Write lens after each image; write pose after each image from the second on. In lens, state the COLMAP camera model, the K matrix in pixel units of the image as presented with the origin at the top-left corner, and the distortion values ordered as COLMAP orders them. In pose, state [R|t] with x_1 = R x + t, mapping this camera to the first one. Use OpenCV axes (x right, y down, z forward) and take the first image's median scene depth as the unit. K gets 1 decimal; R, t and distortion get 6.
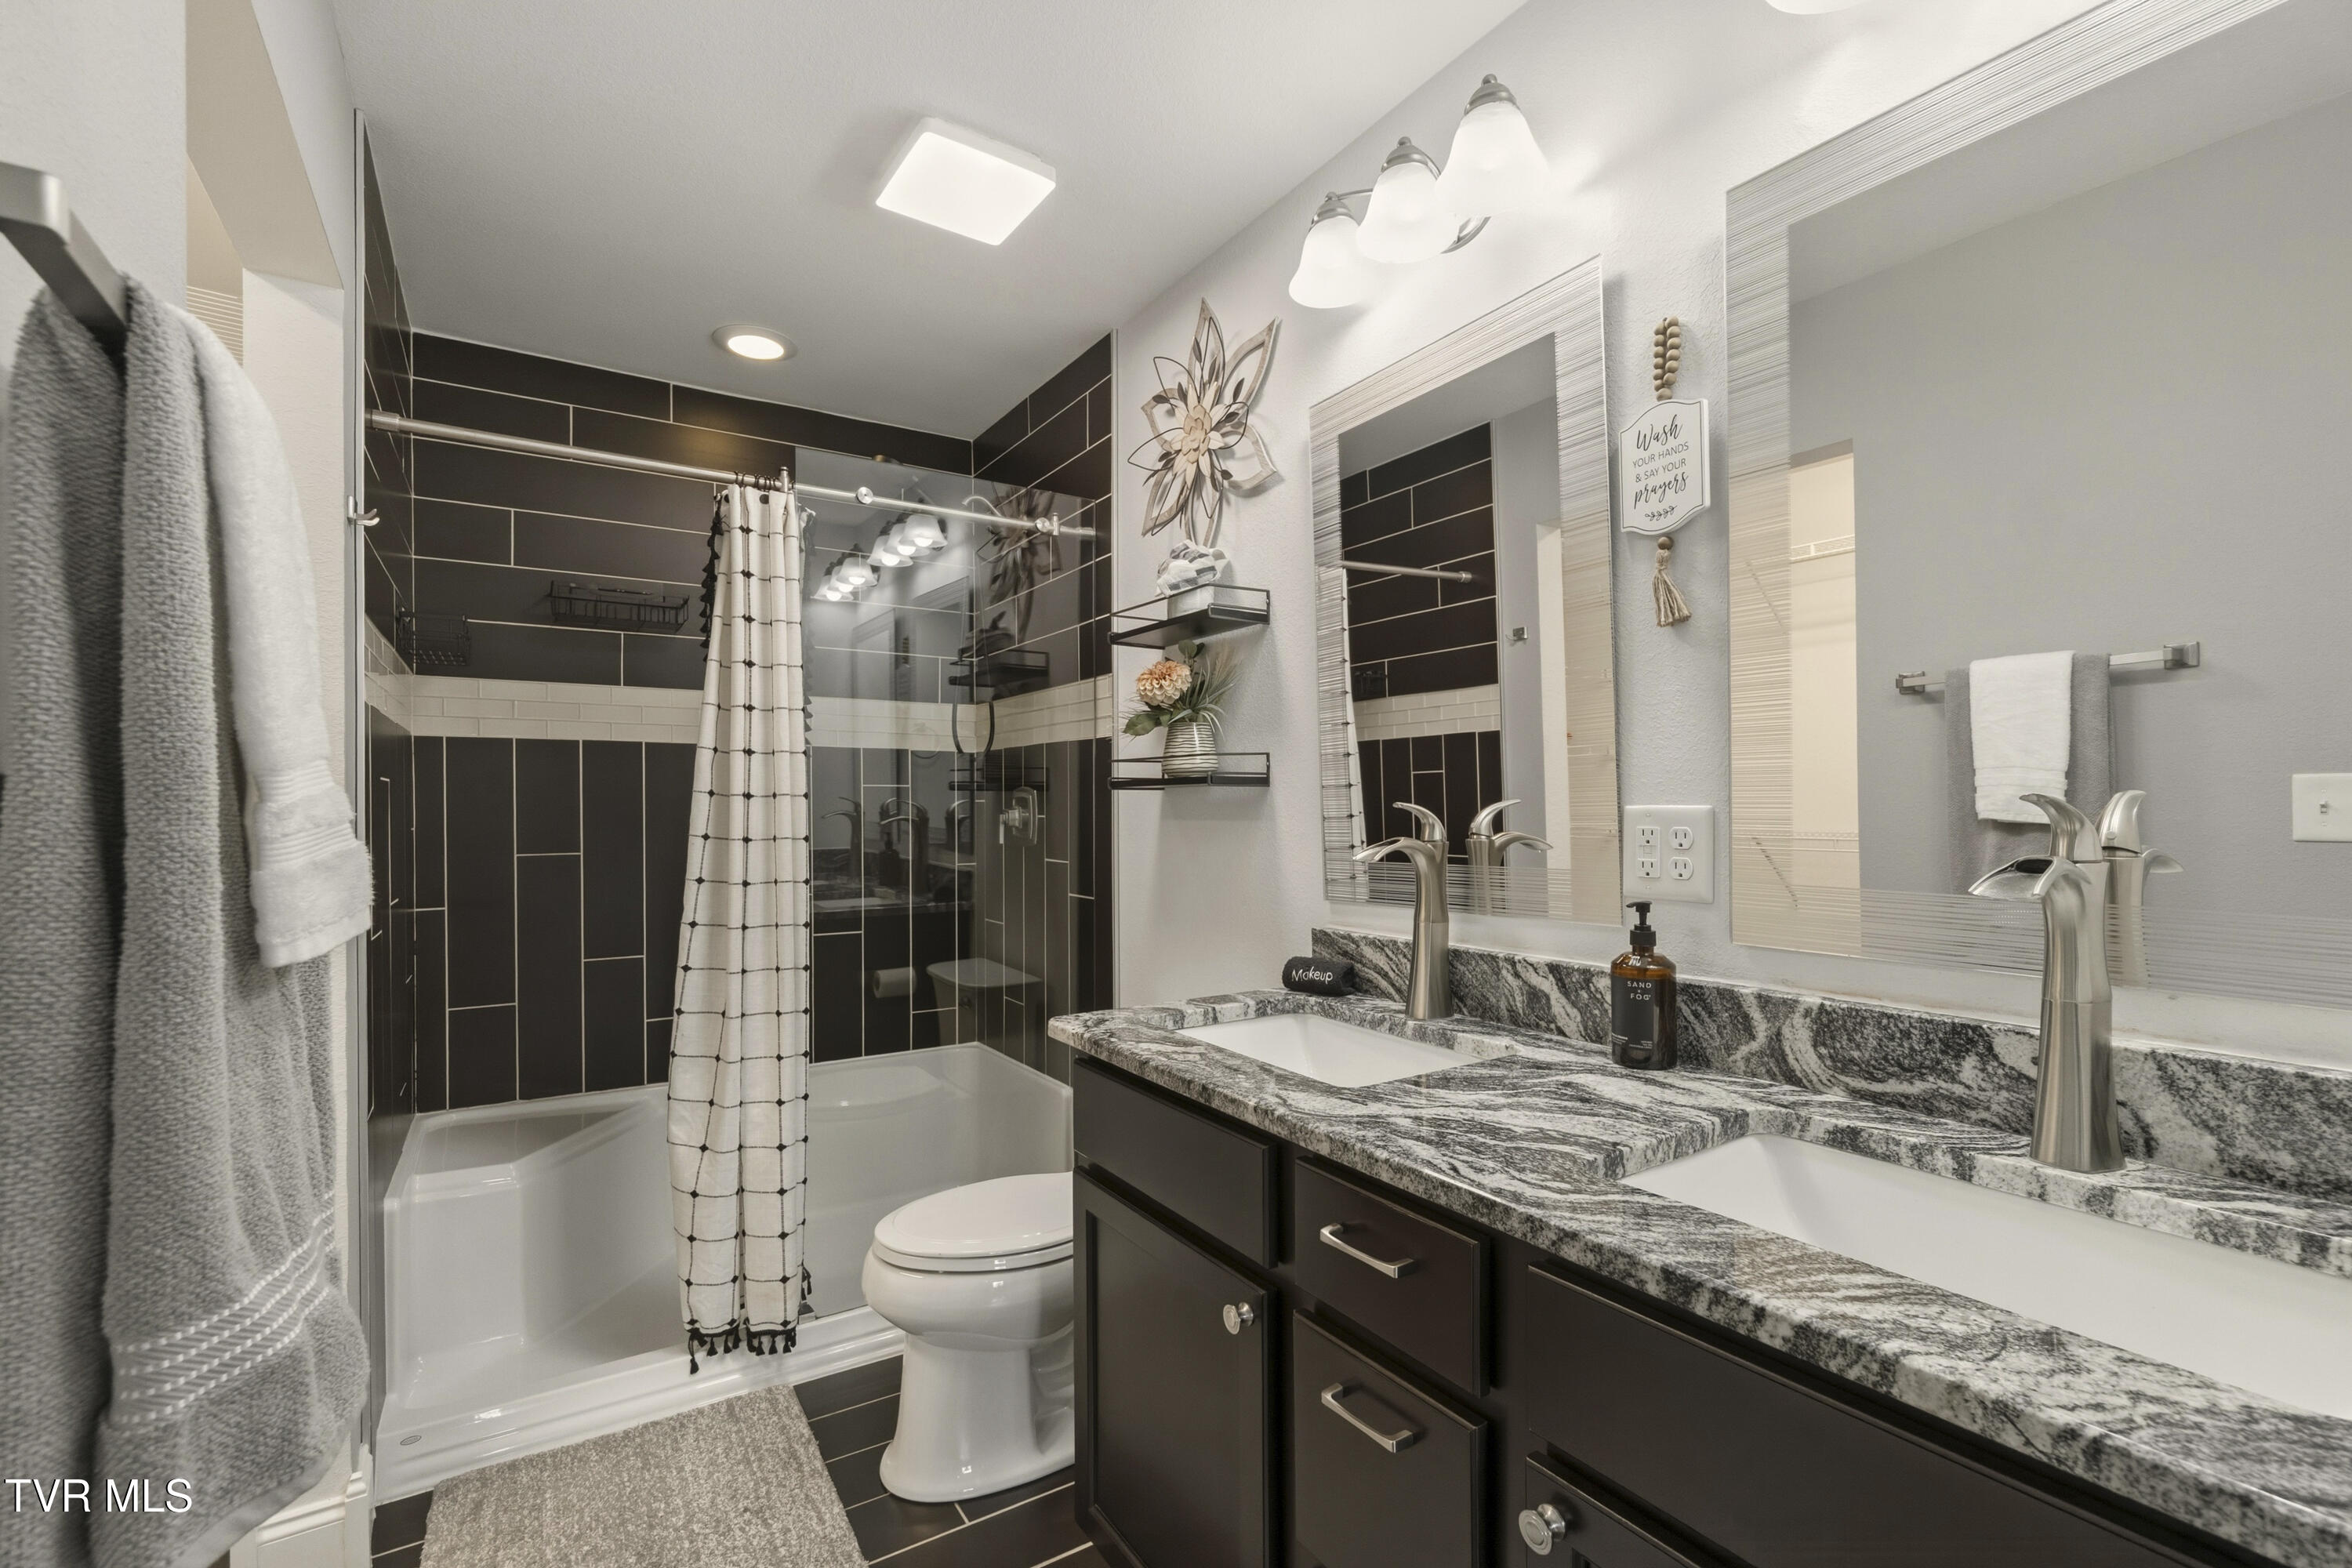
lens RADIAL K [[1023.9, 0, 1175.8], [0, 1023.9, 806.0], [0, 0, 1]] dist [-0.002084, -0.000117]
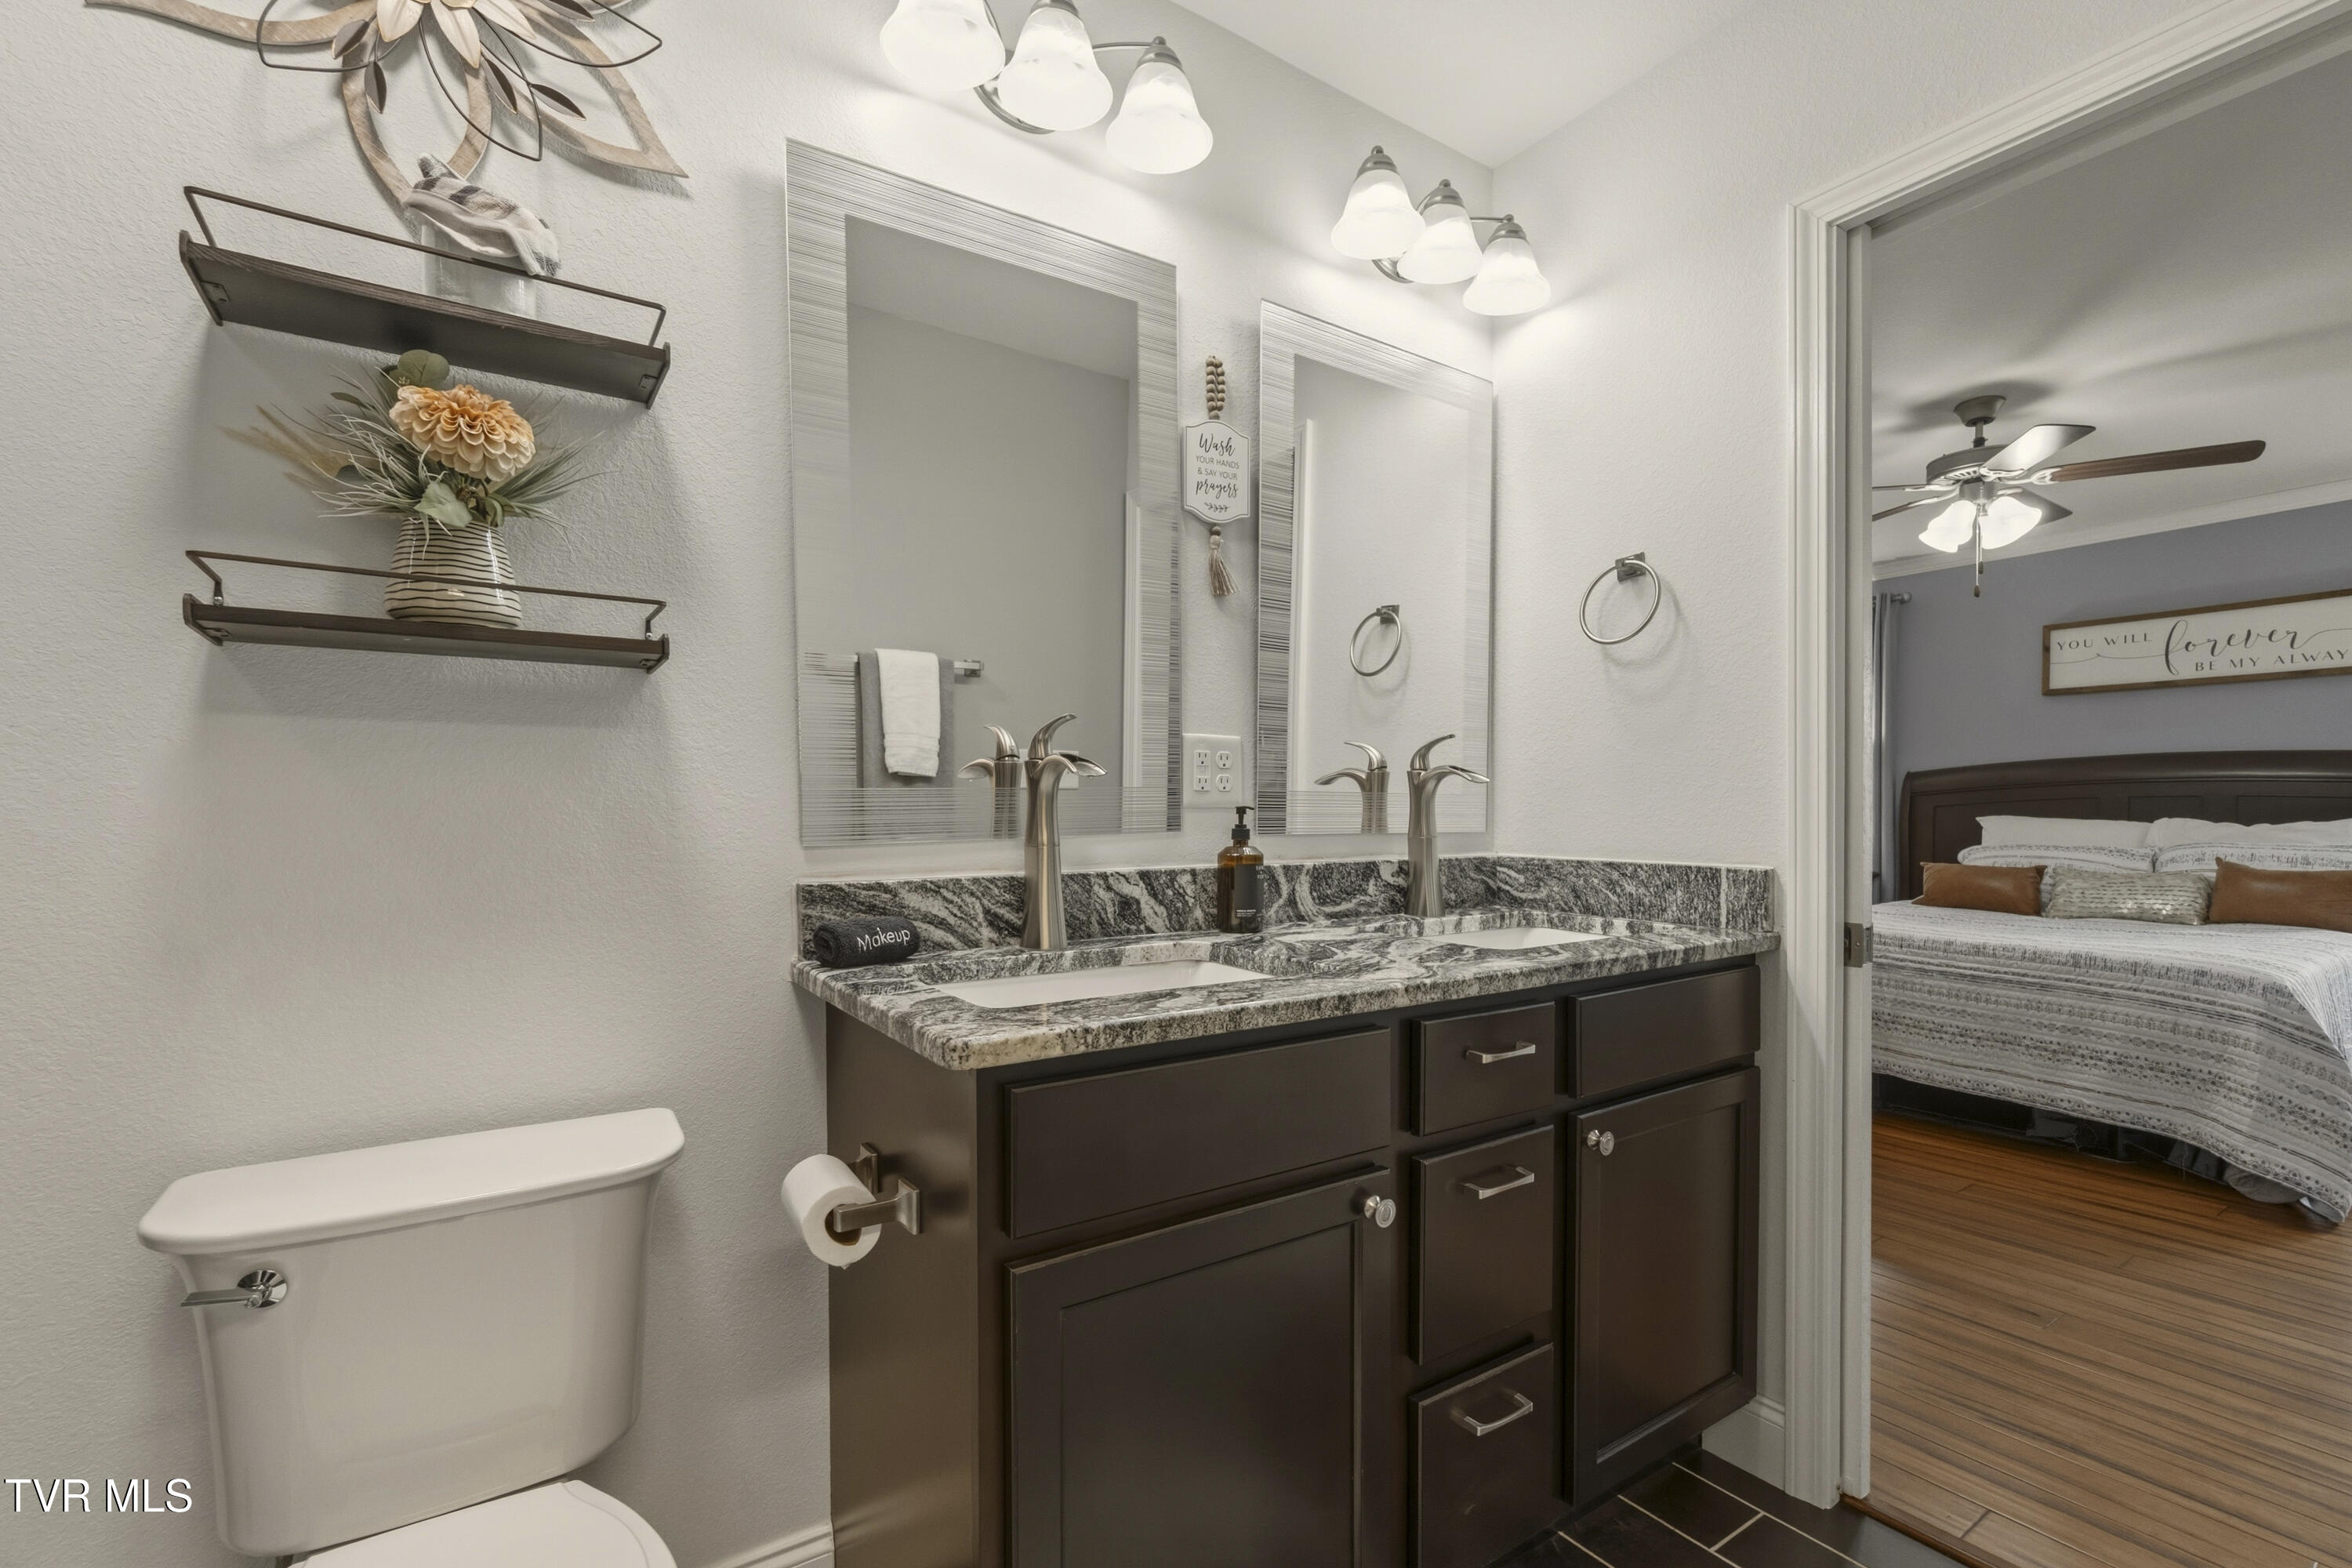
lens RADIAL K [[1050.7, 0, 1182.3], [0, 1050.7, 815.0], [0, 0, 1]] dist [0.003838, 0.000144]
pose [[-0.024460, -0.001808, 0.999699, -0.818127], [-0.001379, 0.999997, 0.001774, 0.095619], [-0.999700, -0.001336, -0.024463, 1.037336]]
